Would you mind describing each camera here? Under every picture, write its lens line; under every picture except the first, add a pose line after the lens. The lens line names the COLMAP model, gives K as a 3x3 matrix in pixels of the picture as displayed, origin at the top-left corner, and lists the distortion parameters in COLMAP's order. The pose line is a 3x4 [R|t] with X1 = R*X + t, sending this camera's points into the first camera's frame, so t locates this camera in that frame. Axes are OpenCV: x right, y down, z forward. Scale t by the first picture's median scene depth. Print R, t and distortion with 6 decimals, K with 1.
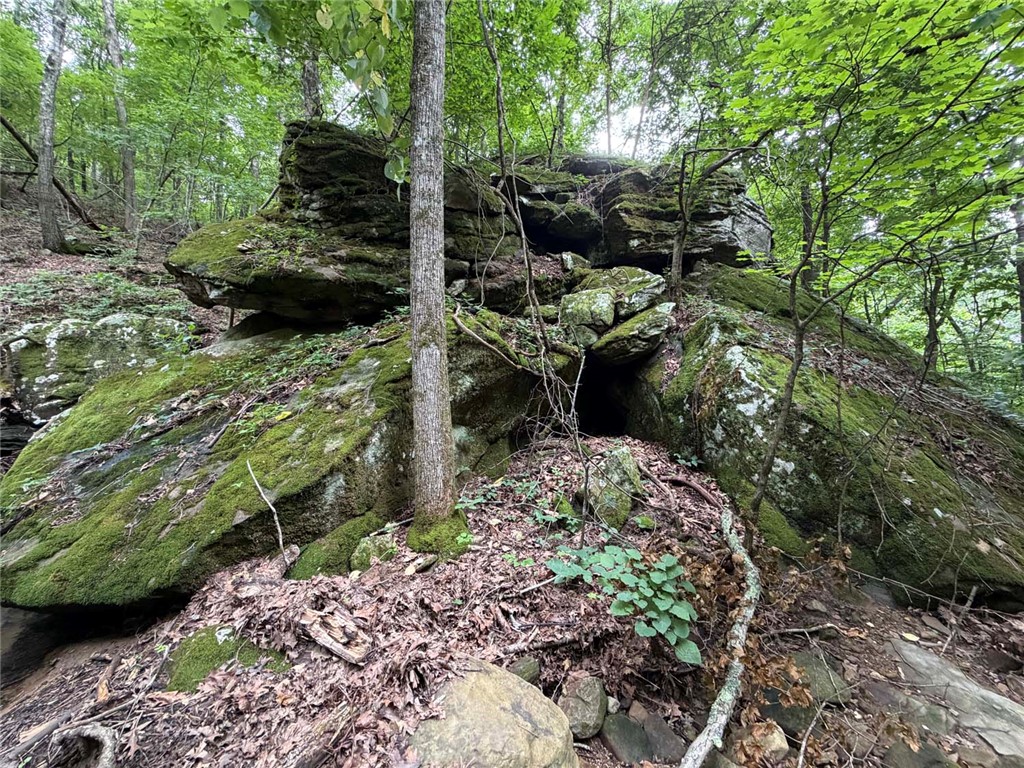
lens RADIAL K [[410.9, 0, 511.7], [0, 410.9, 385.0], [0, 0, 1]] dist [0.000453, 0.000213]
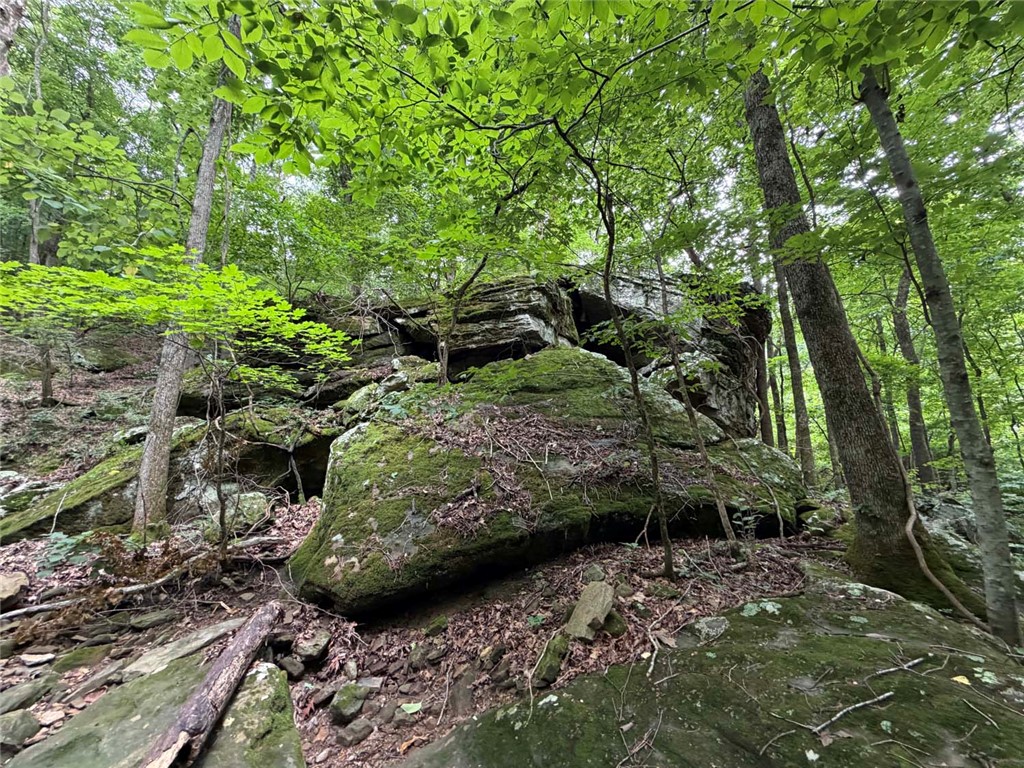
lens RADIAL K [[410.9, 0, 513.0], [0, 410.9, 384.9], [0, 0, 1]] dist [0.000453, 0.000213]
pose [[0.925125, -0.088613, -0.369177, 0.913059], [0.012092, 0.978765, -0.204630, 0.042087], [0.379470, 0.184845, 0.906551, -0.051211]]
